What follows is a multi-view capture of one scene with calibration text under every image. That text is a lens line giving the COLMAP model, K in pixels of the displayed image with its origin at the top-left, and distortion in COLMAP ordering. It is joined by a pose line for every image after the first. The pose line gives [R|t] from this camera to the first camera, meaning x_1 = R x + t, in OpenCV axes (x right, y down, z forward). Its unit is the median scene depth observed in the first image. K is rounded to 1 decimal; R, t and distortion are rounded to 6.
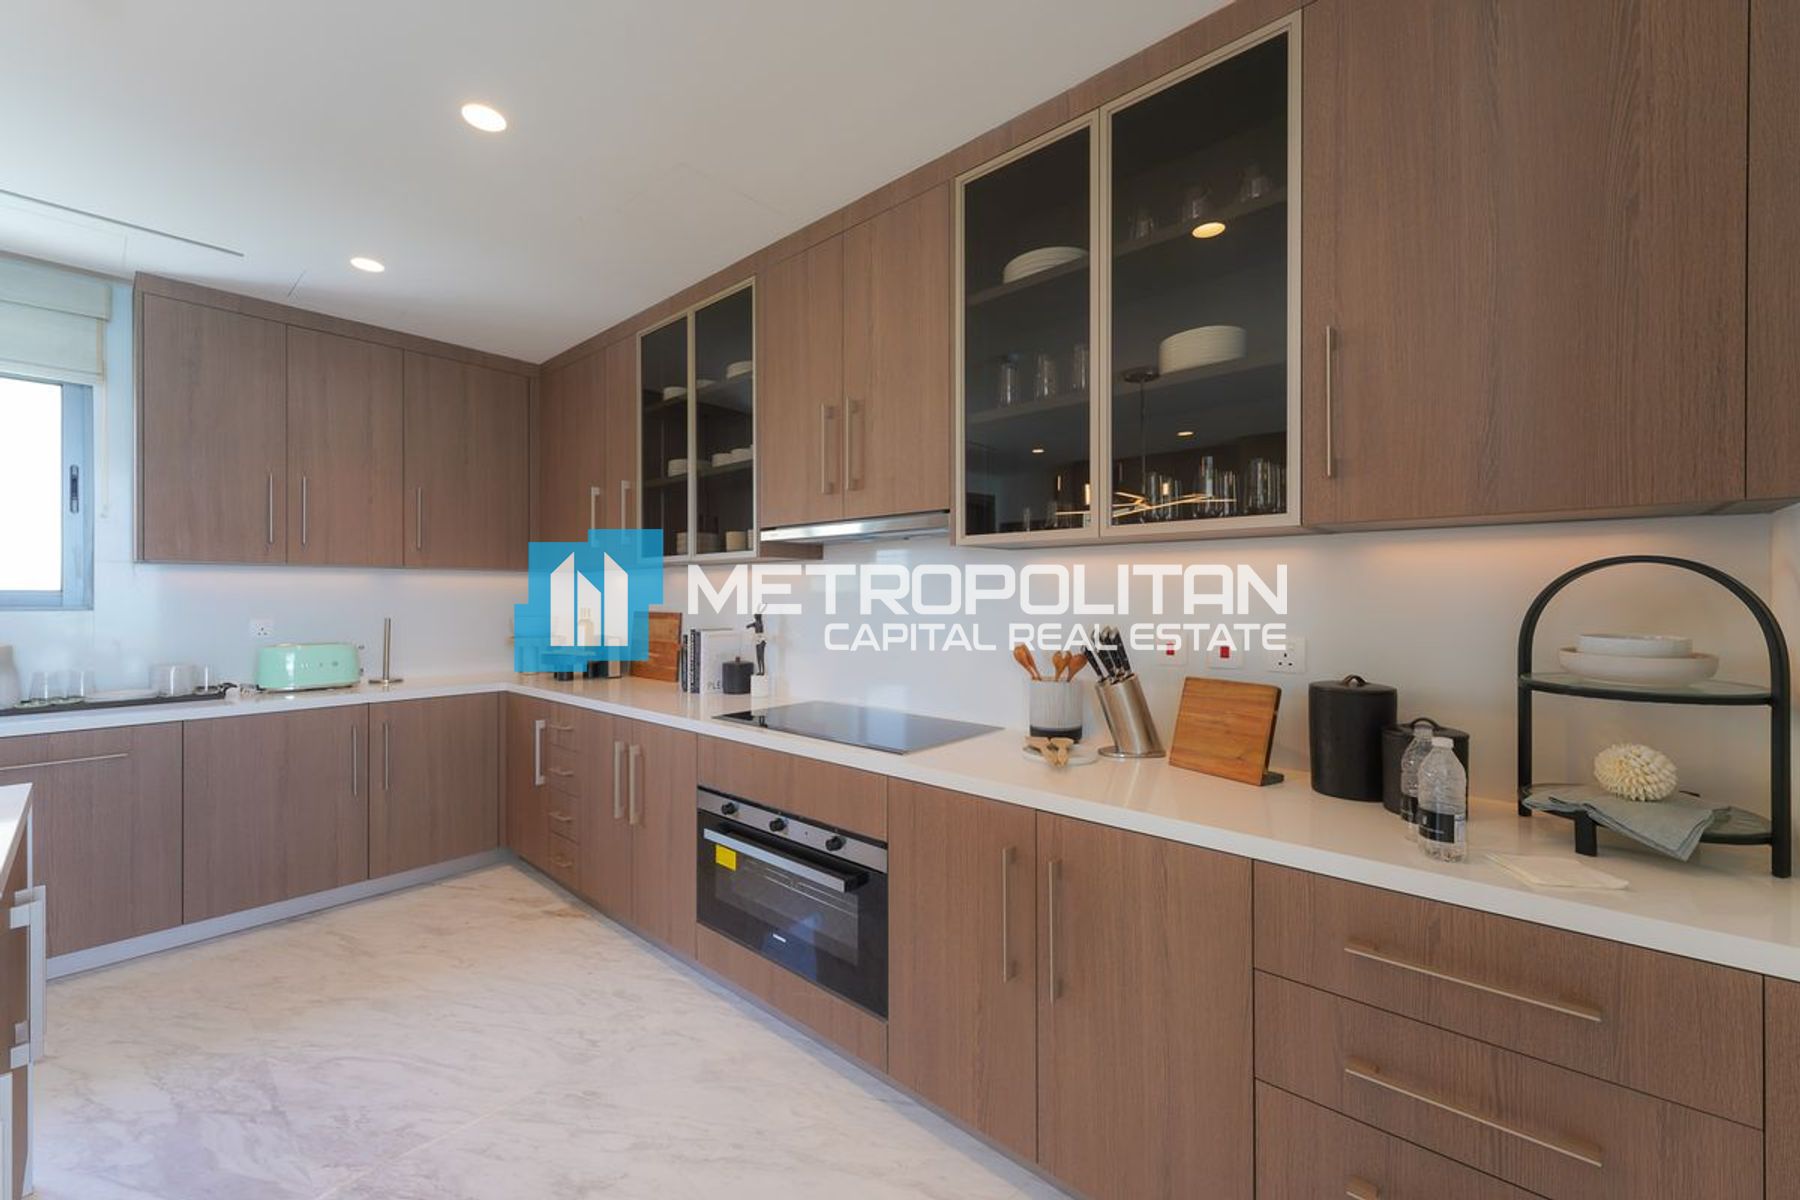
lens RADIAL K [[722.0, 0, 883.6], [0, 722.0, 594.5], [0, 0, 1]] dist [0.002819, -0.000269]
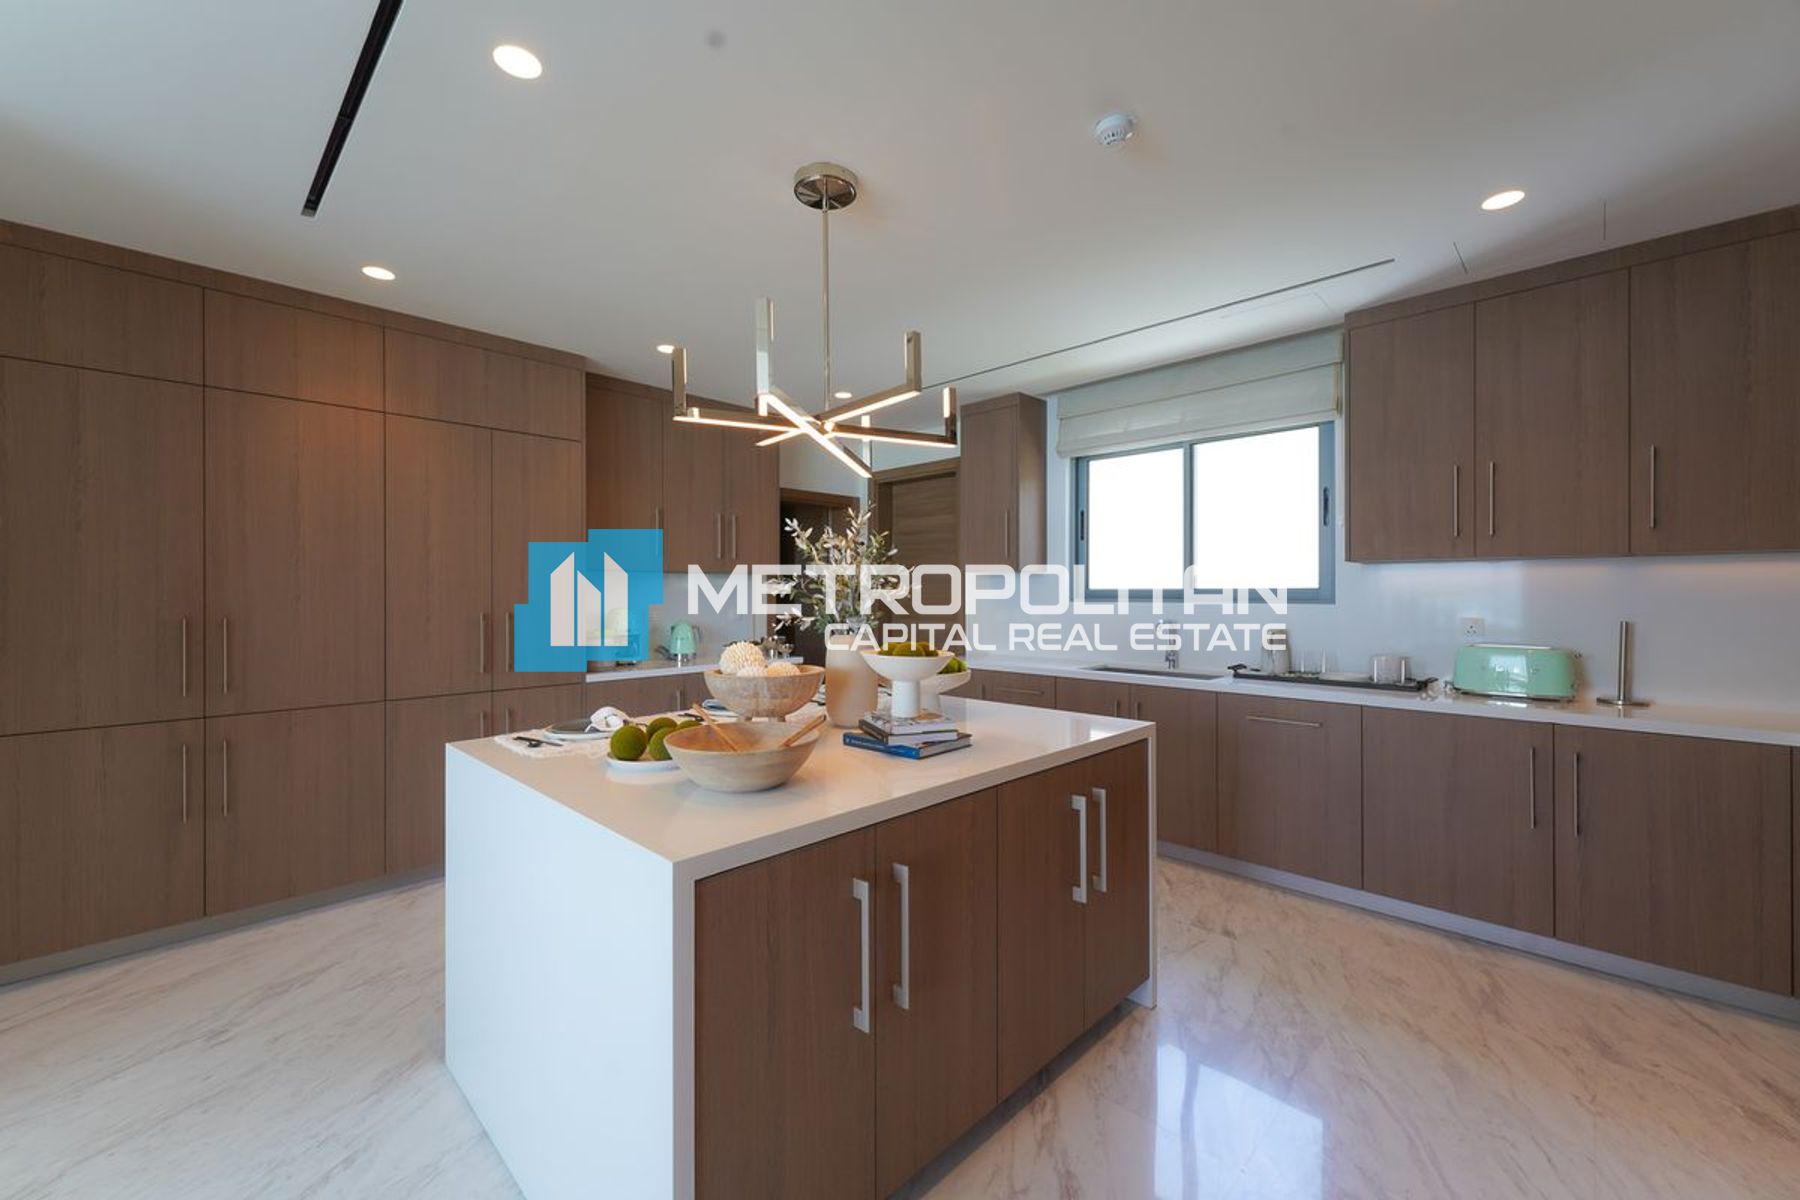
lens RADIAL K [[722.0, 0, 881.7], [0, 722.0, 590.9], [0, 0, 1]] dist [0.002819, -0.000269]
pose [[-0.043668, 0.001518, -0.999045, 0.210074], [-0.001526, 0.999998, 0.001586, -0.000953], [0.999045, 0.001594, -0.043666, 0.403107]]
